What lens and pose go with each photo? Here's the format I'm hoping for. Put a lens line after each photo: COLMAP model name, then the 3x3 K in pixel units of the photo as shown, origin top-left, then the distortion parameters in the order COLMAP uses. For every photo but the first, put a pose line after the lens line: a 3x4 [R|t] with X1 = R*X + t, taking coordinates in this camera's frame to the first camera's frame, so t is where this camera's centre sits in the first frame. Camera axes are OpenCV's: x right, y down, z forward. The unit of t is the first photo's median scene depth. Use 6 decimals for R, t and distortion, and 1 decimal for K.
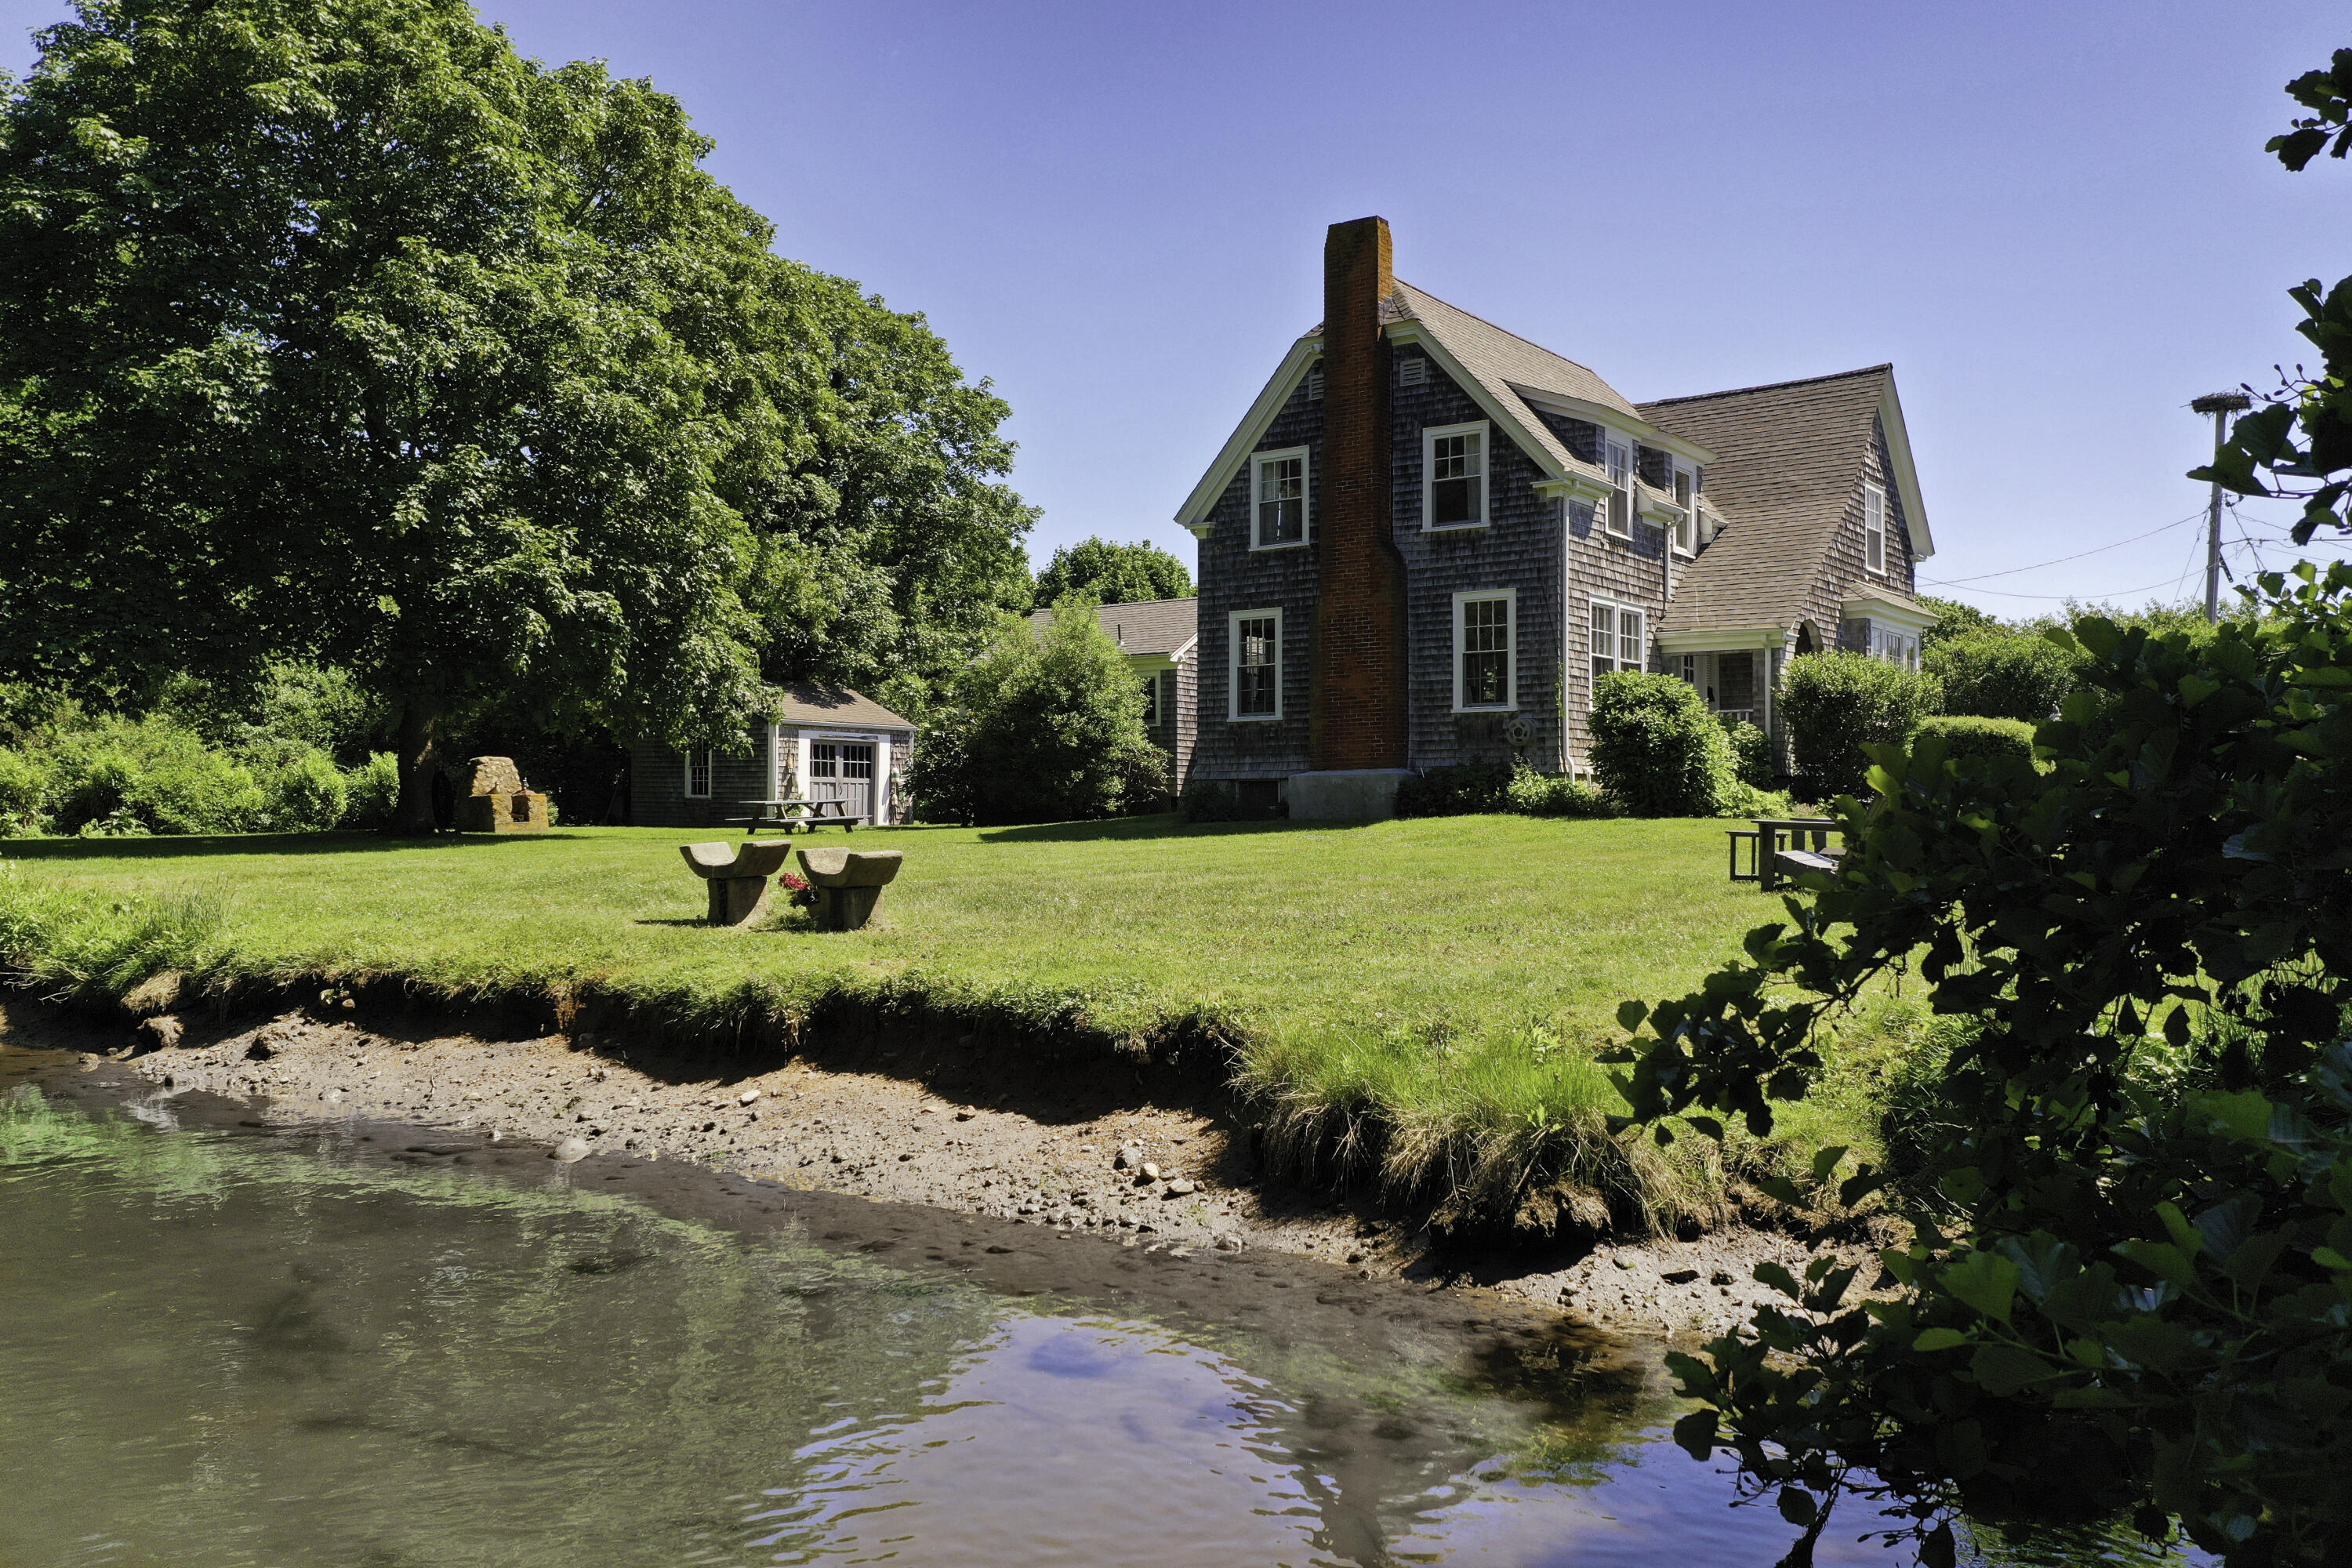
lens RADIAL K [[1876.6, 0, 1170.2], [0, 1876.6, 778.5], [0, 0, 1]] dist [0.021361, 0.010477]
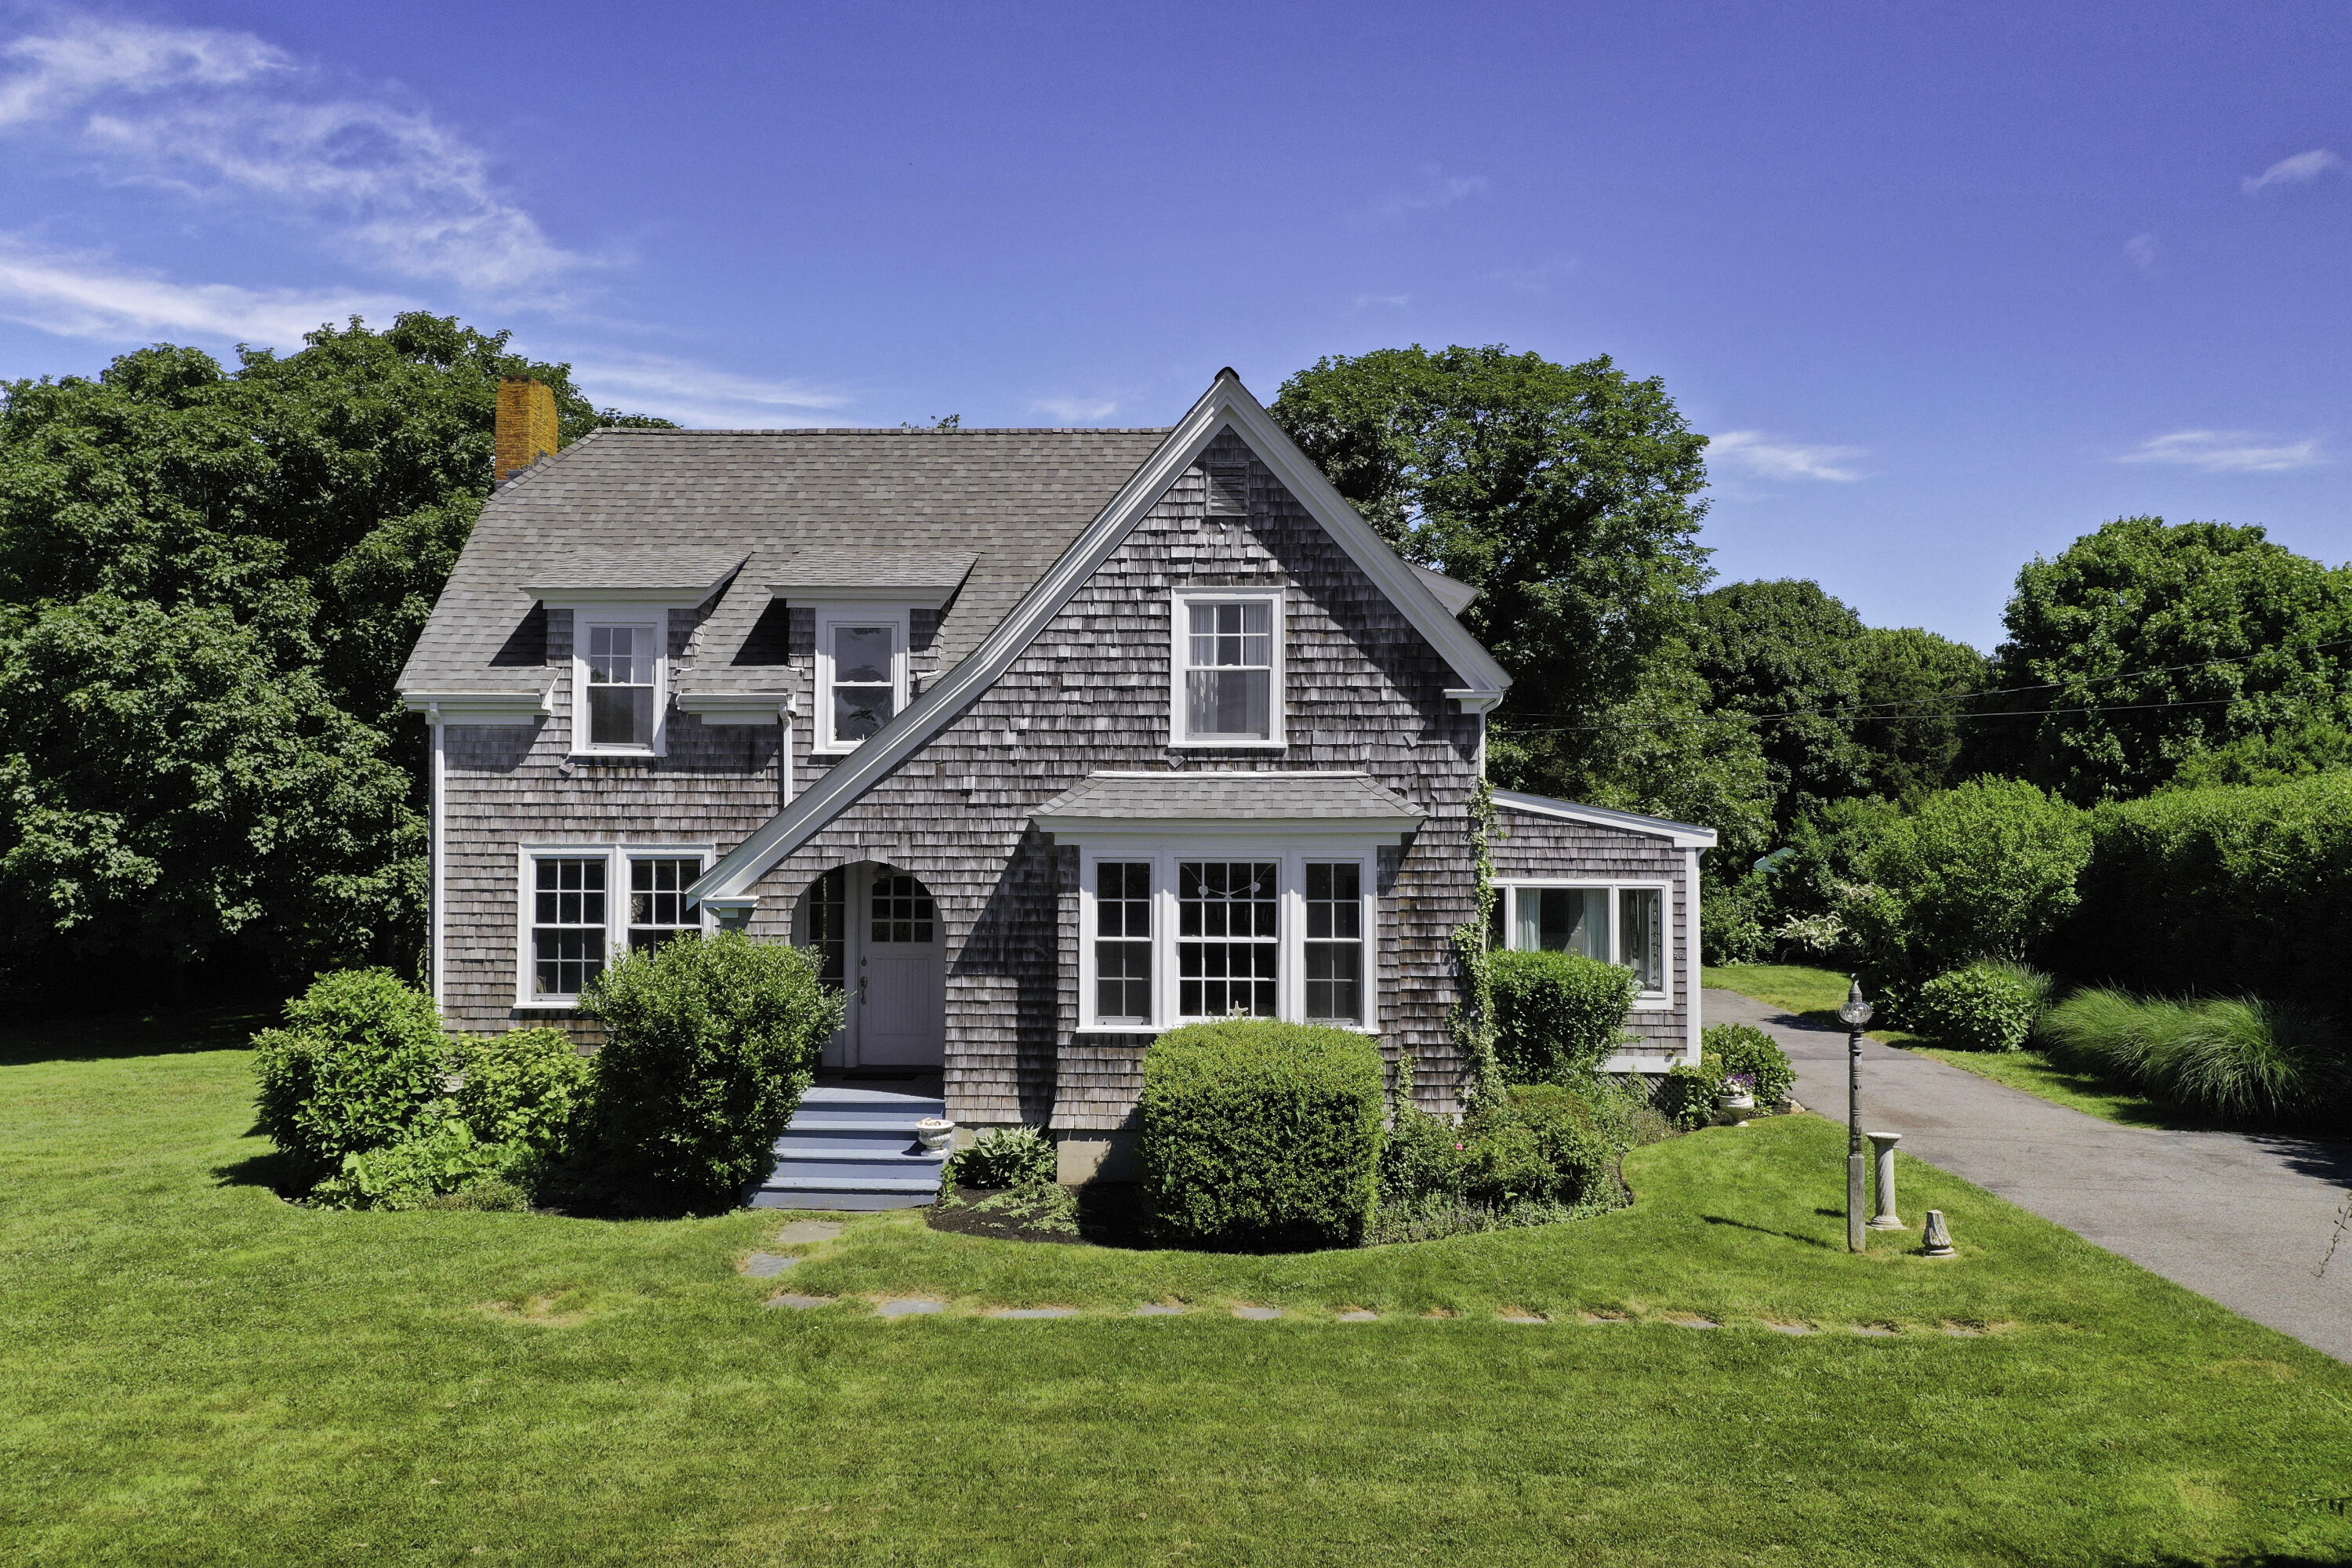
lens RADIAL K [[1876.6, 0, 1180.9], [0, 1876.6, 779.4], [0, 0, 1]] dist [0.021361, 0.010477]
pose [[0.560845, -0.021434, -0.827643, 0.935701], [0.017511, 0.999748, -0.014025, -0.104494], [0.827736, -0.006628, 0.561079, 0.769249]]
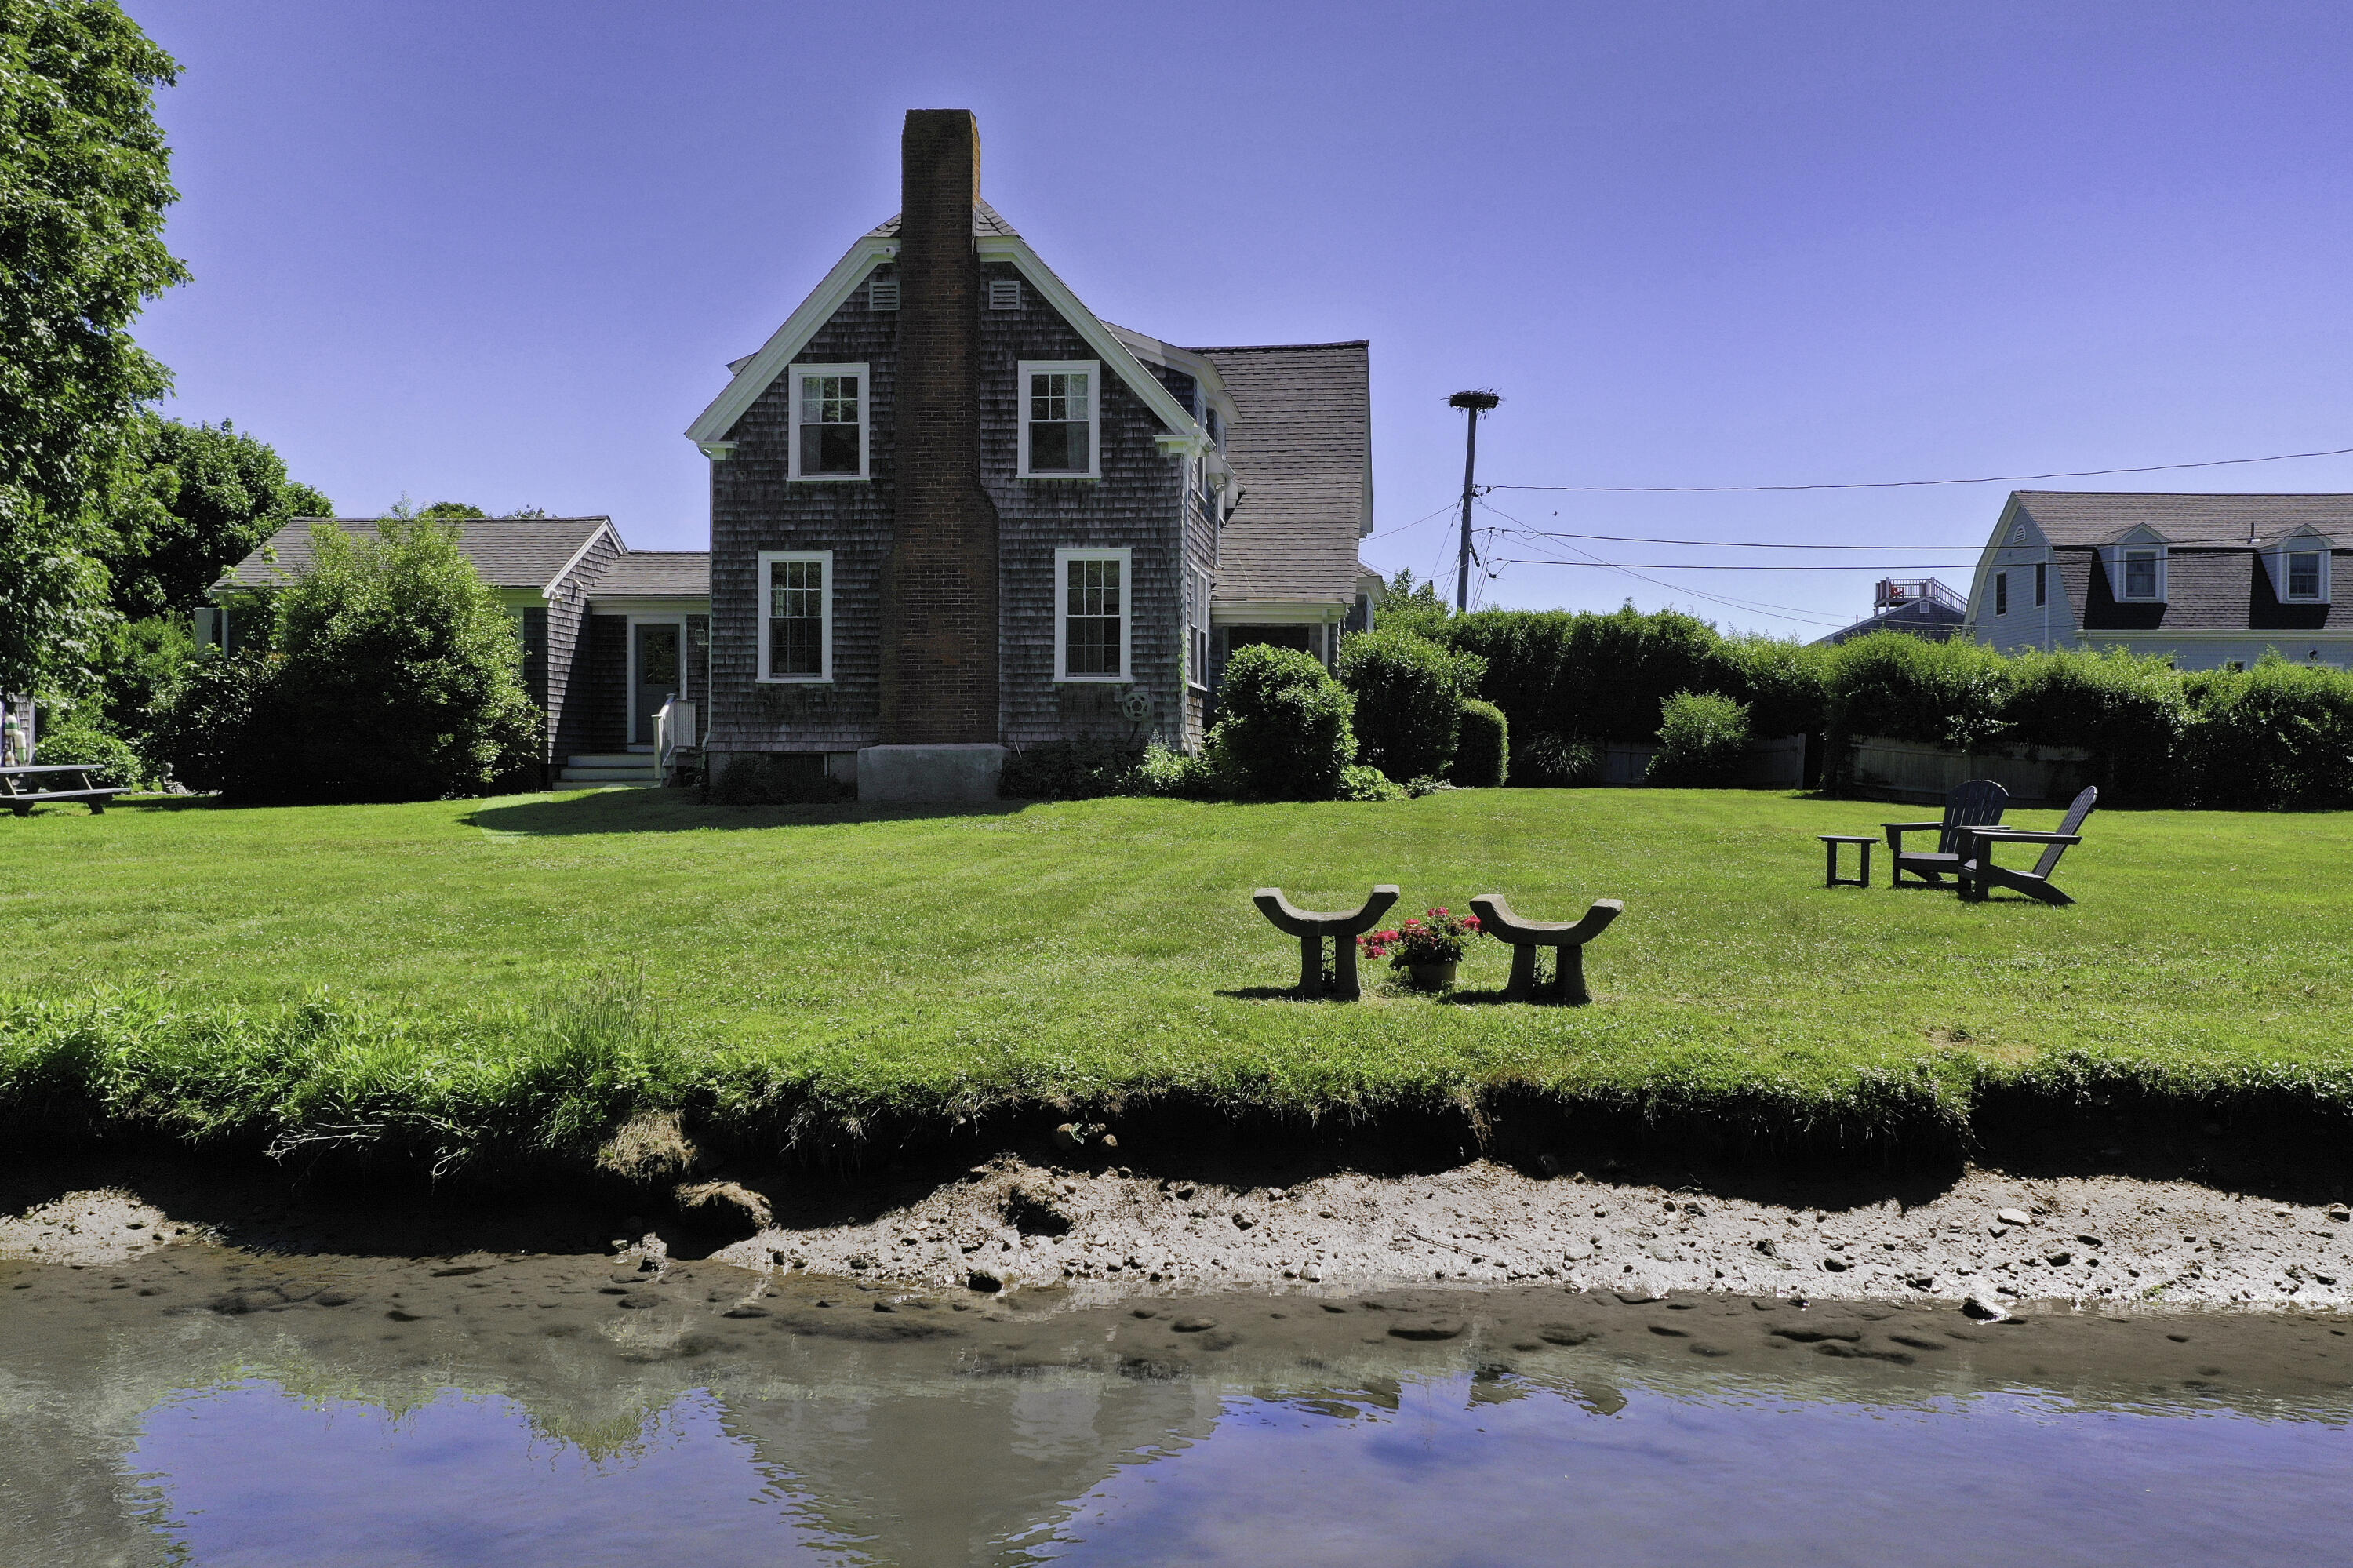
lens RADIAL K [[2049.7, 0, 1278.5], [0, 2049.7, 777.7], [0, 0, 1]] dist [0.006960, 0.017299]
pose [[0.846794, 0.000732, 0.531920, -0.270975], [-0.014838, 0.999642, 0.022246, -0.012333], [-0.531714, -0.026731, 0.846502, 0.106479]]
